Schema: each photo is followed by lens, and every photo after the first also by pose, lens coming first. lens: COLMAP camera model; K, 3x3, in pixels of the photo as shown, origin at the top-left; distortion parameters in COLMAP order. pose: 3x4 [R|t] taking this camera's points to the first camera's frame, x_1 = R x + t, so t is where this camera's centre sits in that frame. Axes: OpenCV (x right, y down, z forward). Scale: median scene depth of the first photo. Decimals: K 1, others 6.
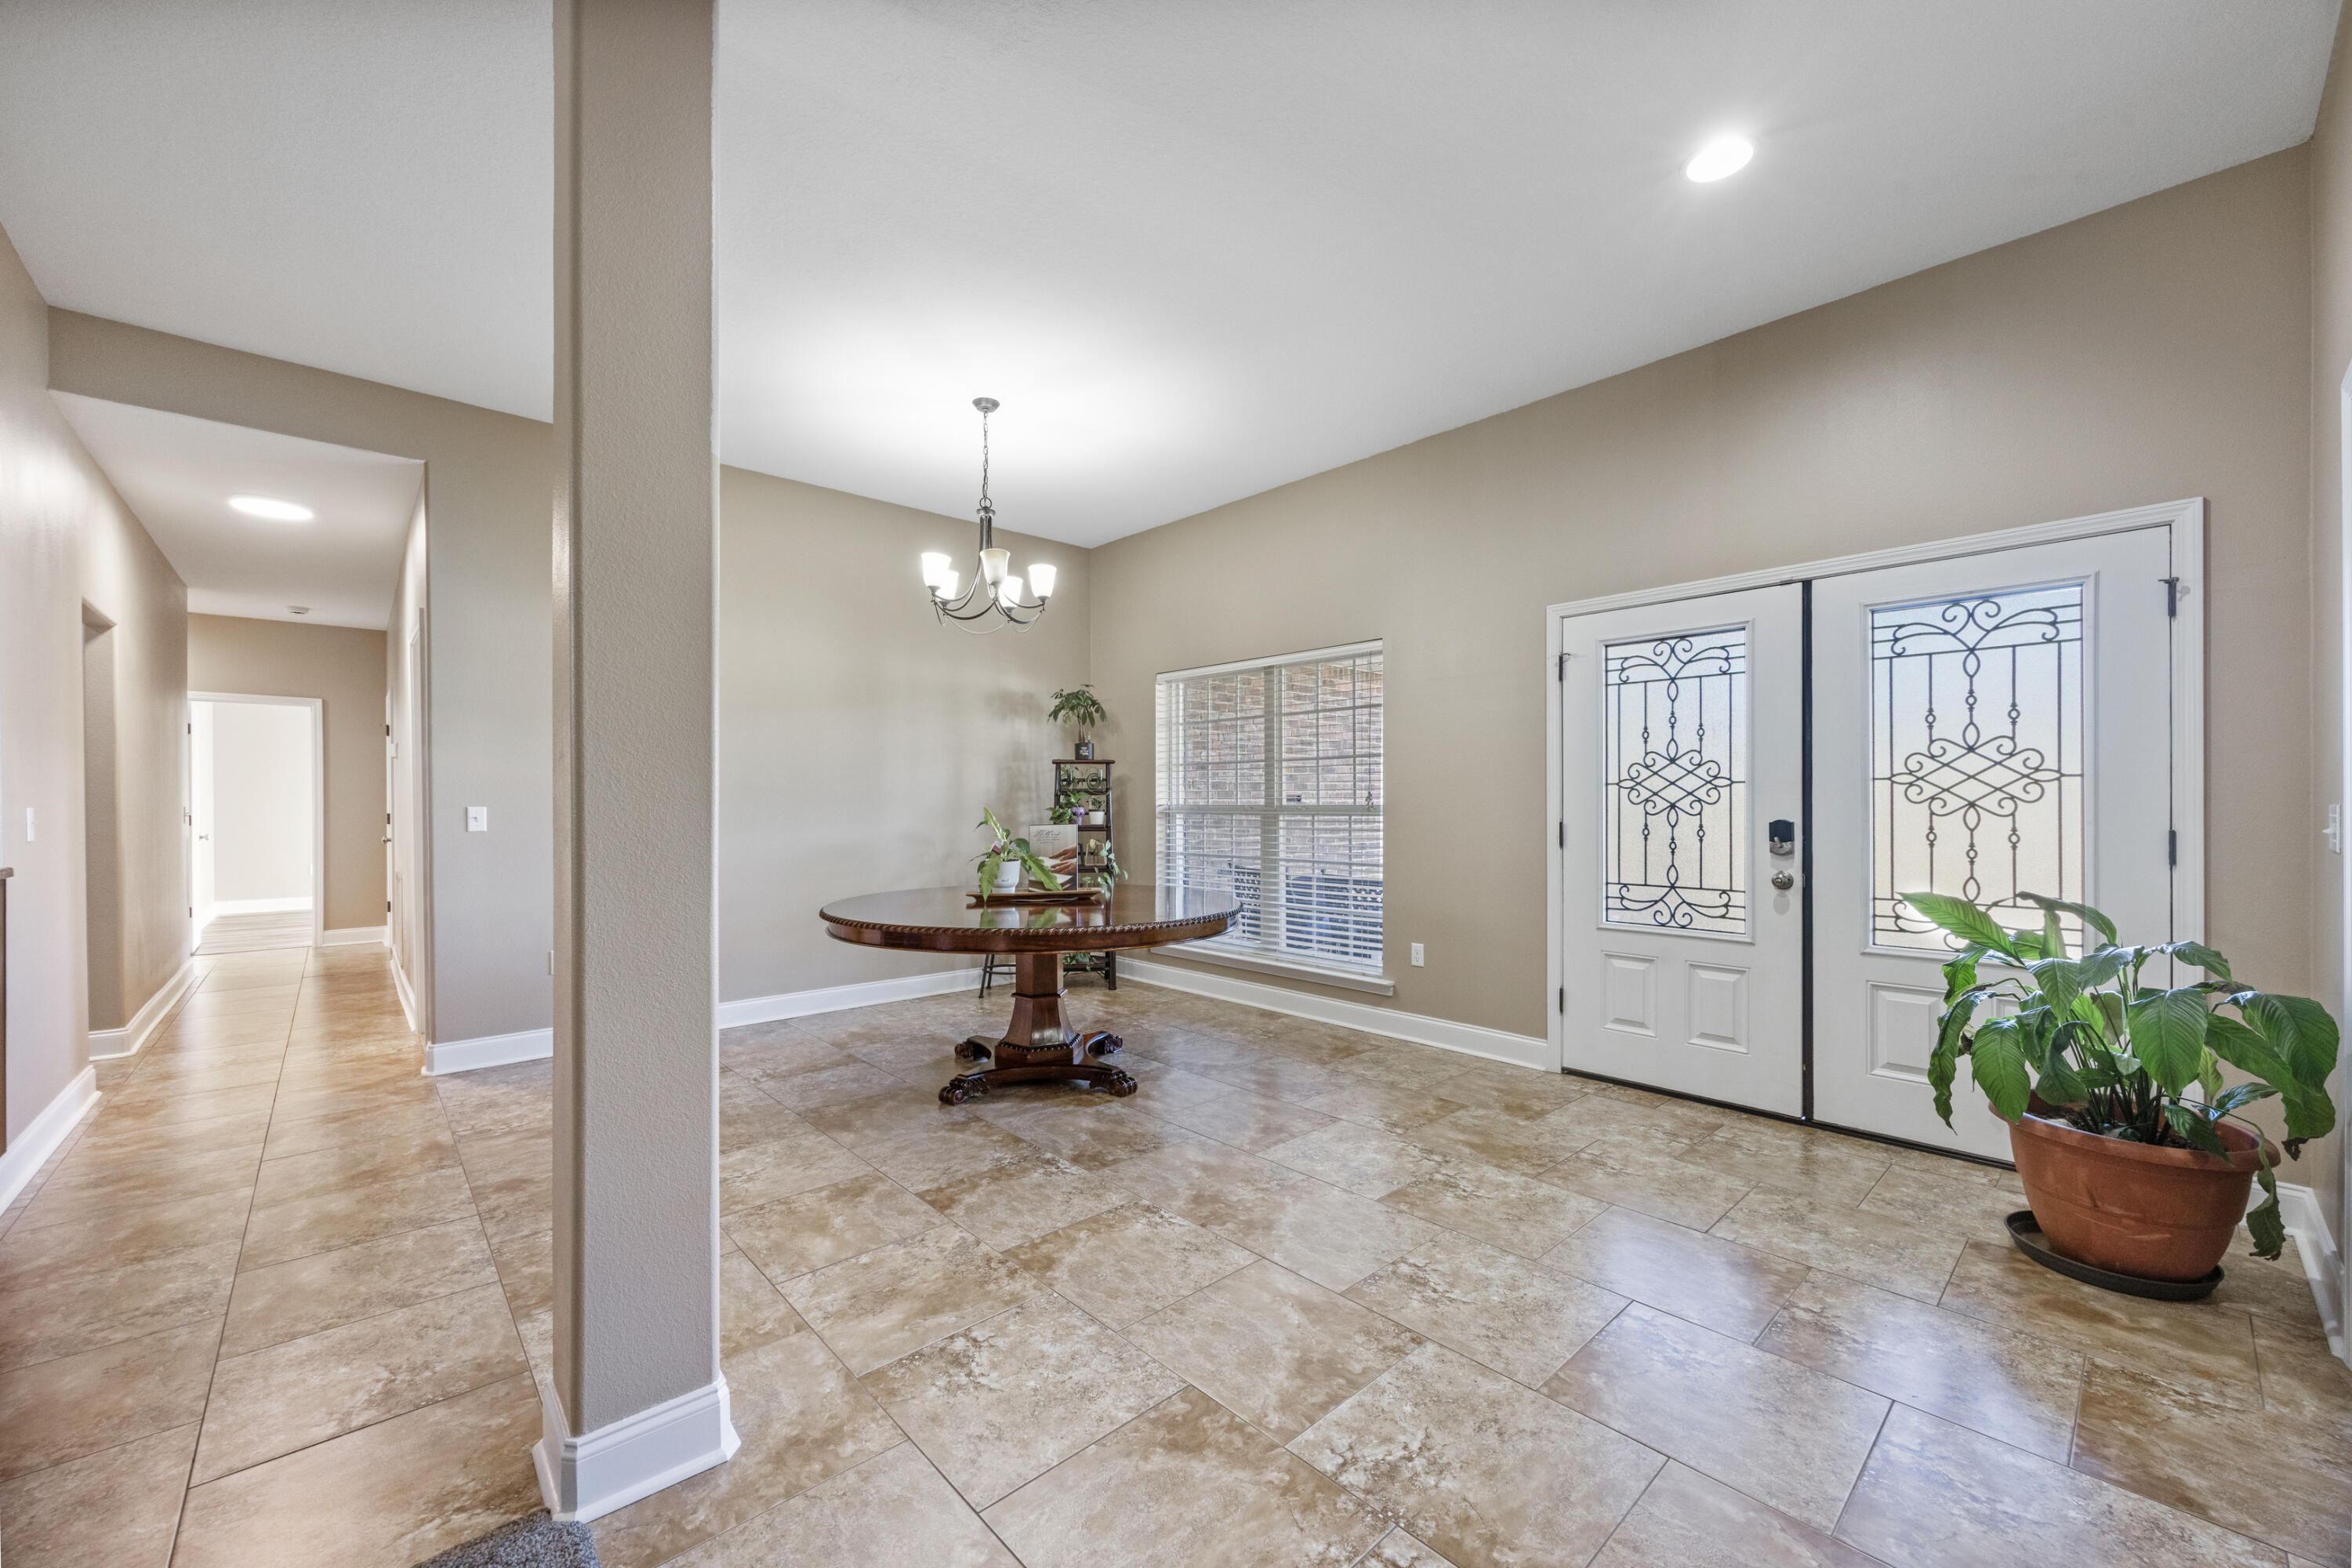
lens RADIAL K [[888.9, 0, 1176.6], [0, 888.9, 807.7], [0, 0, 1]] dist [-0.002867, -0.000940]
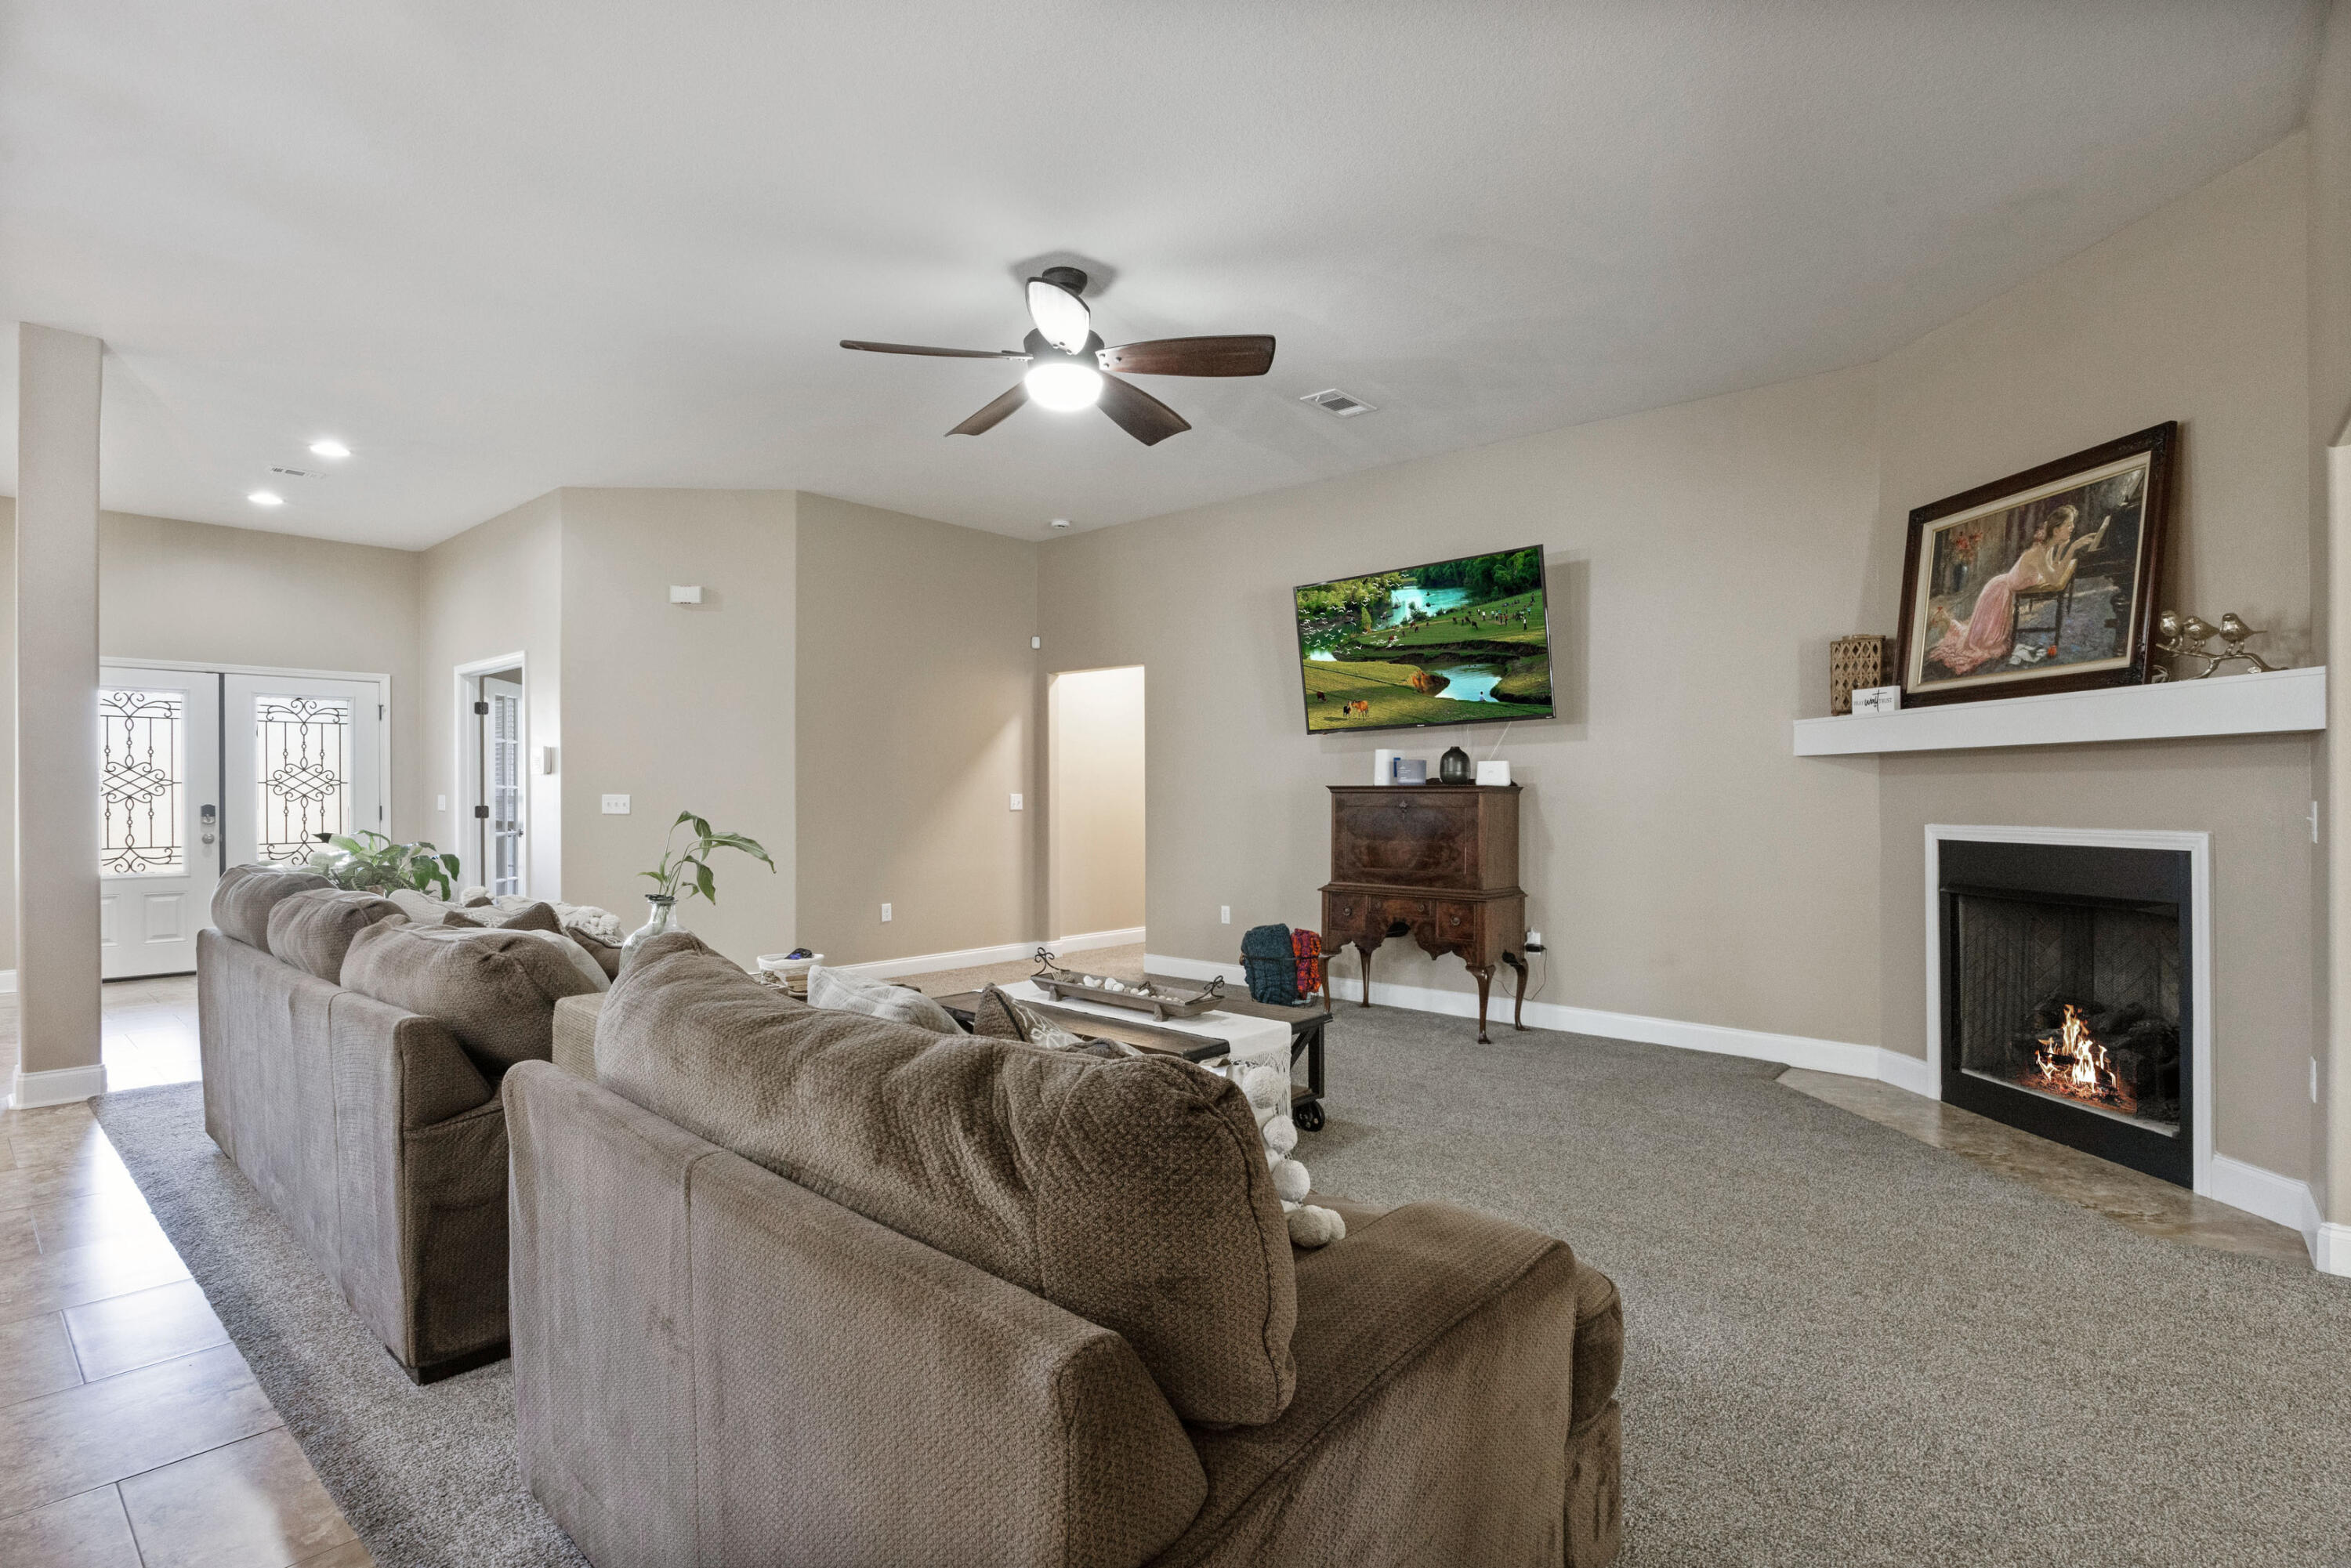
lens RADIAL K [[1107.2, 0, 1186.7], [0, 1107.2, 796.5], [0, 0, 1]] dist [-0.007828, -0.000308]
pose [[-0.111909, -0.003516, 0.993712, -1.866706], [0.003995, 0.999984, 0.003988, -0.003869], [-0.993710, 0.004416, -0.111893, -0.762268]]
